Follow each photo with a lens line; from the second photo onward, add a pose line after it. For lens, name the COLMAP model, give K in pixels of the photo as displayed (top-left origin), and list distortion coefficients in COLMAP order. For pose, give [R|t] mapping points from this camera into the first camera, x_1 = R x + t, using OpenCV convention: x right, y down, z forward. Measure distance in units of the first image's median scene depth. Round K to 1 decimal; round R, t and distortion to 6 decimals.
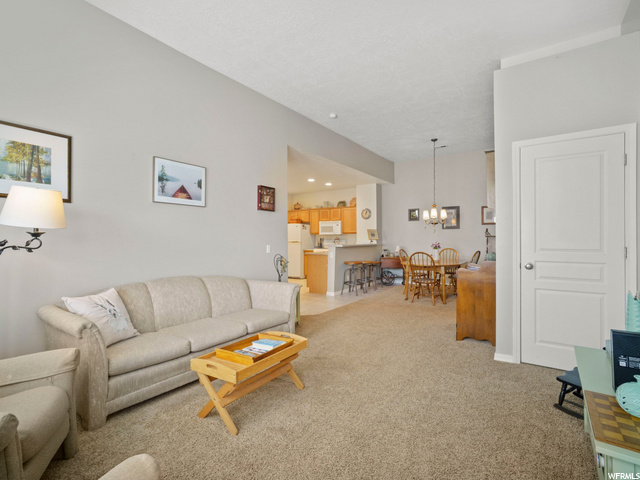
lens RADIAL K [[321.6, 0, 316.3], [0, 321.6, 238.1], [0, 0, 1]] dist [-0.036679, 0.011713]
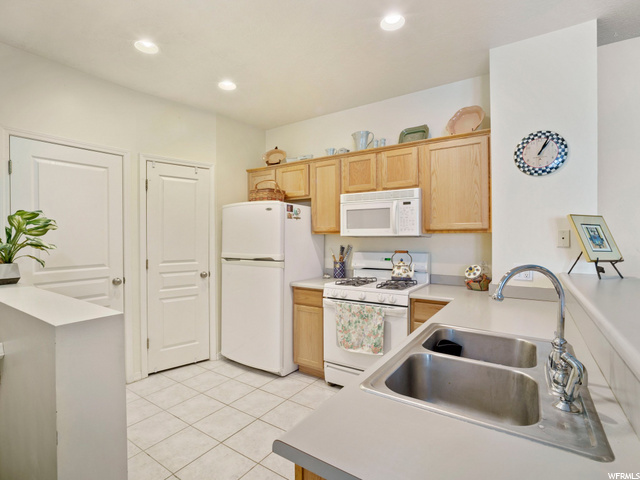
lens RADIAL K [[321.6, 0, 316.3], [0, 321.6, 238.1], [0, 0, 1]] dist [-0.036679, 0.011713]
pose [[0.999942, -0.005284, 0.009385, -0.017645], [0.005166, 0.999907, 0.012608, -0.013075], [-0.009451, -0.012559, 0.999876, 0.691022]]
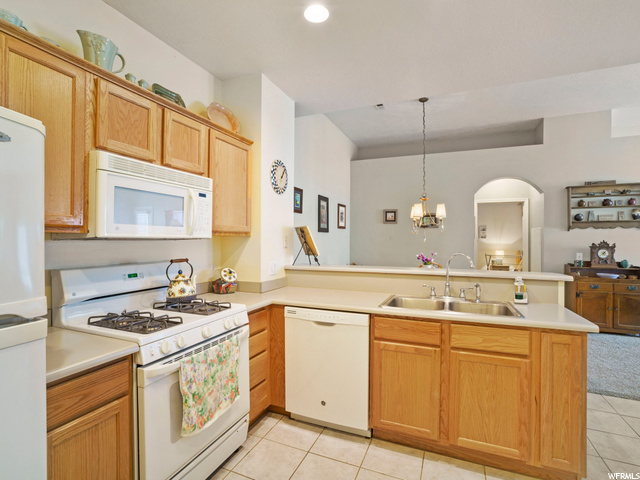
lens RADIAL K [[321.6, 0, 316.3], [0, 321.6, 238.1], [0, 0, 1]] dist [-0.036679, 0.011713]
pose [[-0.198281, 0.002359, 0.980142, -0.157554], [-0.009245, 0.999948, -0.004277, -0.011093], [-0.980102, -0.009909, -0.198249, 0.936809]]
